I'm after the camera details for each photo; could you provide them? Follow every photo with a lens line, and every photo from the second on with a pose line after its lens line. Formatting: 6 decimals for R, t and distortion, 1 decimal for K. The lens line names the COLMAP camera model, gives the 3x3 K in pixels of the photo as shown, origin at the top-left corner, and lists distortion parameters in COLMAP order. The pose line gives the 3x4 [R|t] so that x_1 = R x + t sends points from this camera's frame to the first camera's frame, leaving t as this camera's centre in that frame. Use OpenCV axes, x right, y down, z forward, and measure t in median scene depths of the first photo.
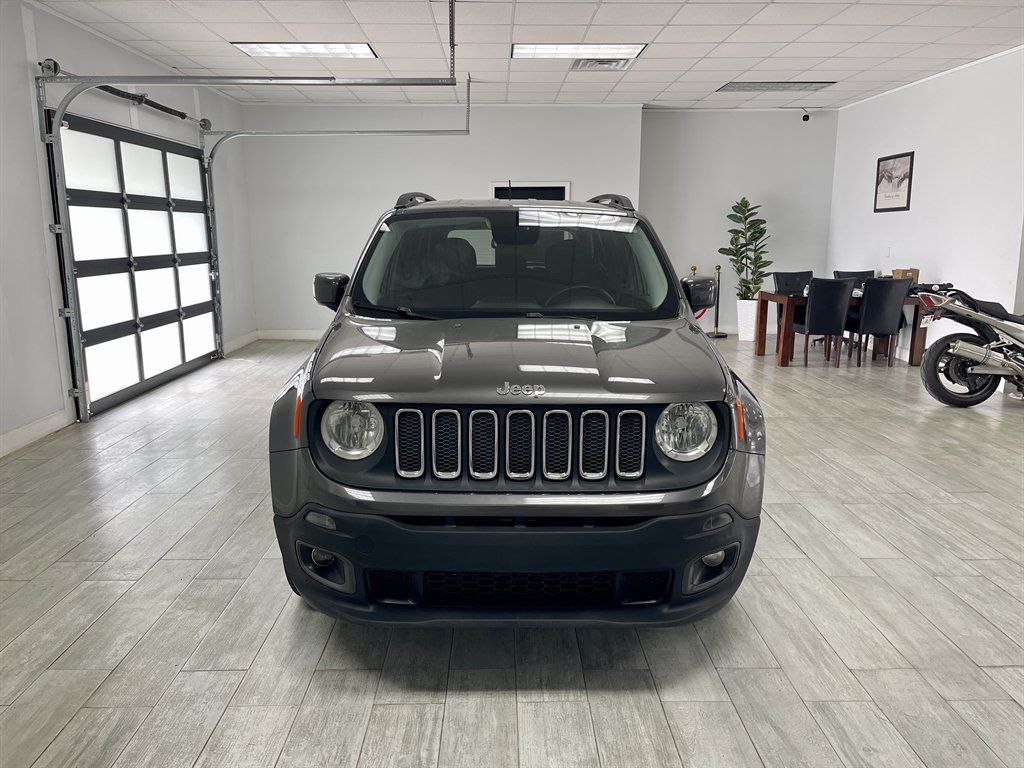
lens RADIAL K [[771.1, 0, 512.2], [0, 771.1, 381.0], [0, 0, 1]] dist [0.088440, -0.117900]
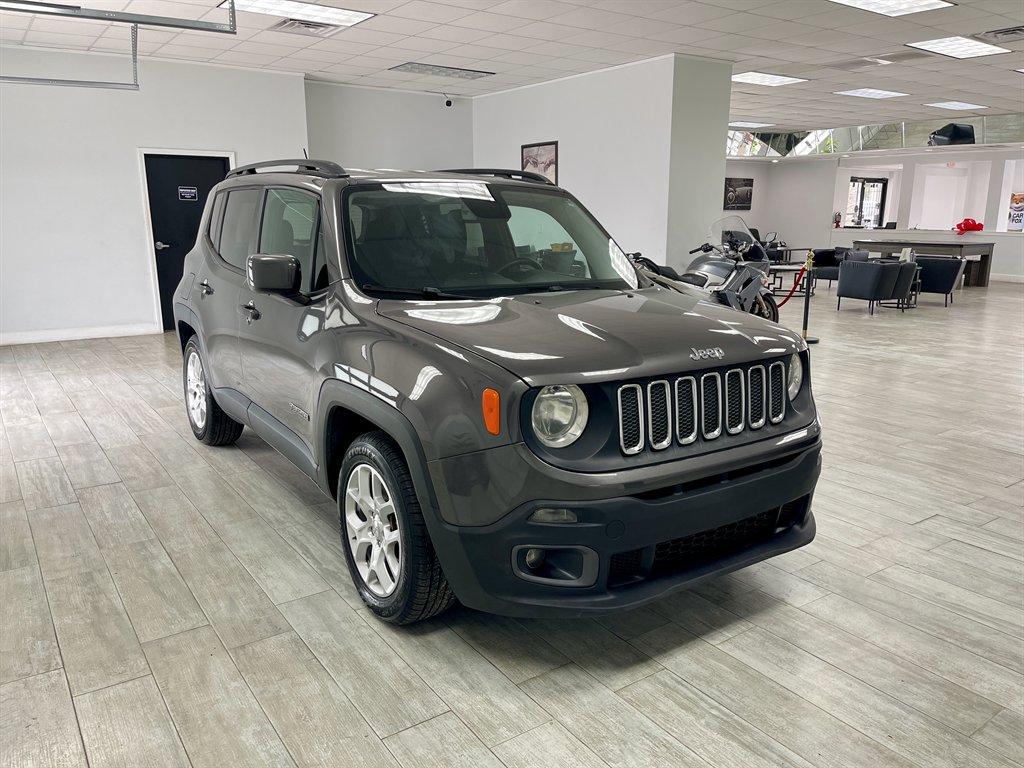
lens RADIAL K [[771.1, 0, 511.0], [0, 771.1, 384.6], [0, 0, 1]] dist [0.088440, -0.117900]
pose [[0.831954, -0.120840, 0.541525, -0.337089], [0.104748, 0.992652, 0.060580, -0.016373], [-0.544867, 0.006324, 0.838499, 0.112718]]
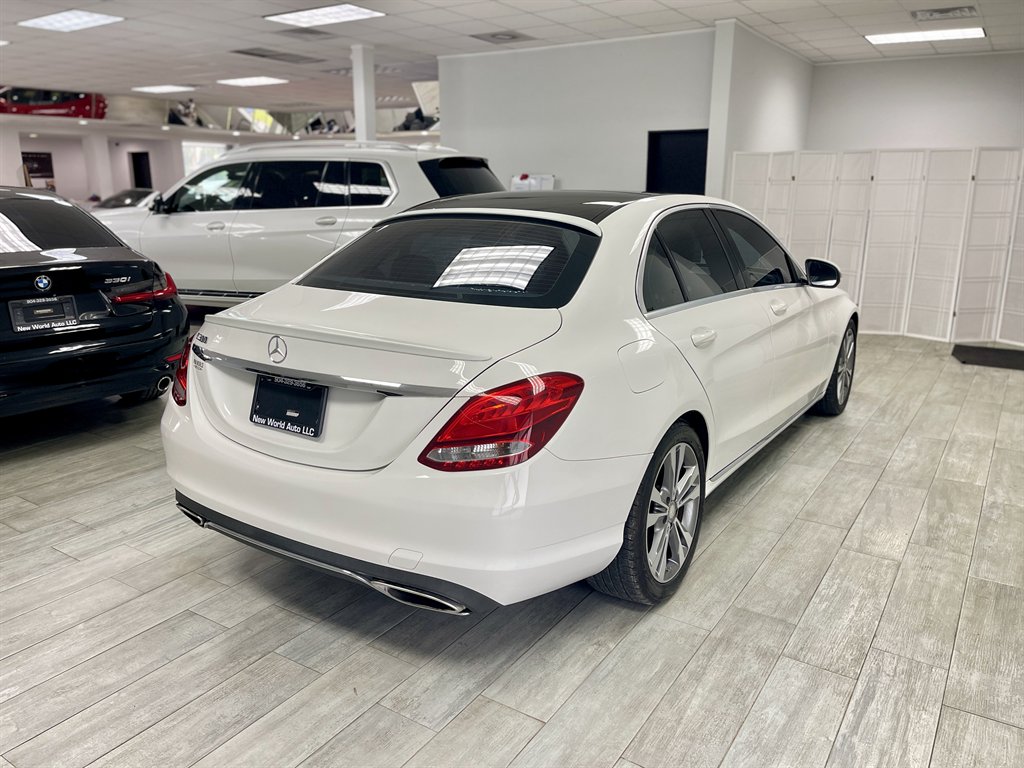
lens RADIAL K [[771.1, 0, 515.5], [0, 771.1, 386.5], [0, 0, 1]] dist [0.088440, -0.117900]
pose [[-0.825531, -0.144890, 0.545441, -0.347817], [0.107440, 0.908458, 0.403932, -0.252452], [-0.554036, 0.392061, -0.734393, 1.299965]]
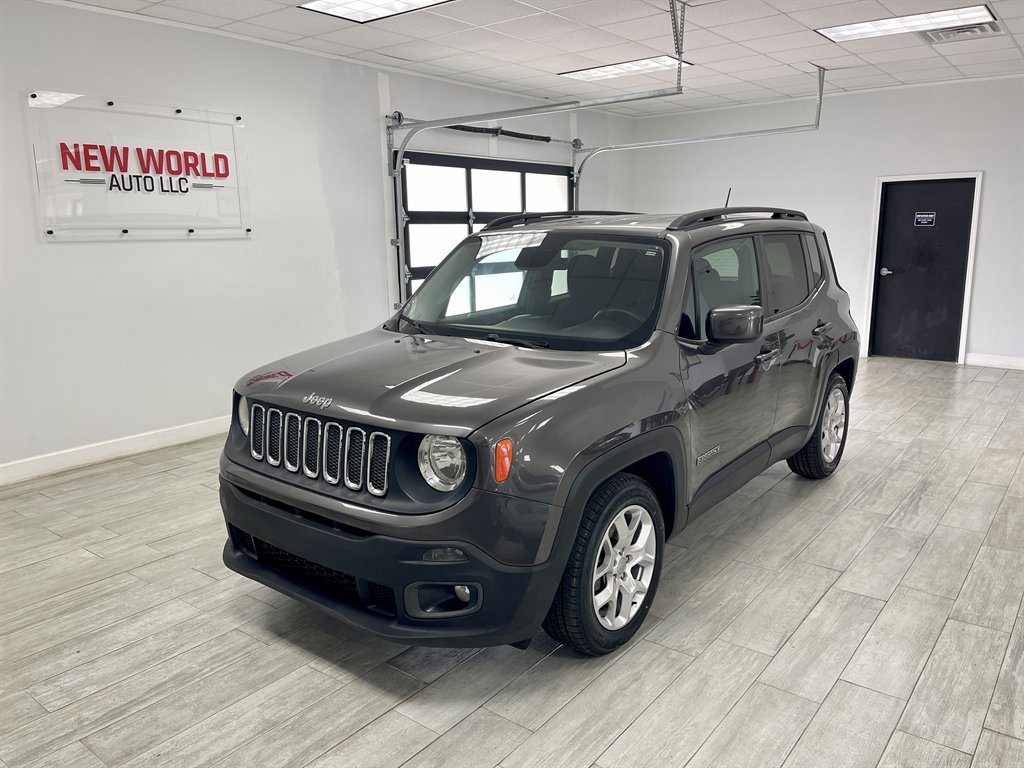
lens RADIAL K [[771.1, 0, 519.3], [0, 771.1, 386.4], [0, 0, 1]] dist [0.088440, -0.117900]
pose [[0.779532, 0.116062, -0.615515, 0.413800], [-0.107394, 0.992897, 0.051211, -0.043989], [0.617086, 0.026182, 0.786460, 0.116072]]
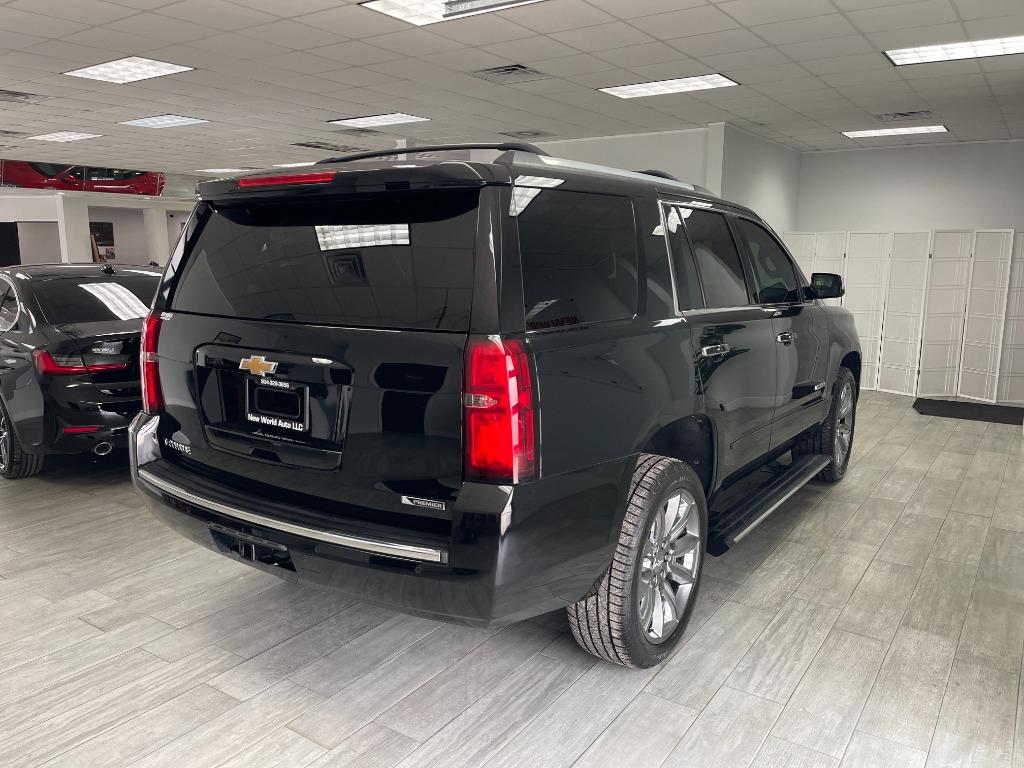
lens RADIAL K [[771.1, 0, 509.7], [0, 771.1, 384.0], [0, 0, 1]] dist [0.088440, -0.117900]
pose [[-0.808870, -0.107182, 0.578137, -0.459240], [0.110012, 0.938295, 0.327871, -0.314000], [-0.577605, 0.328807, -0.747167, 1.472919]]
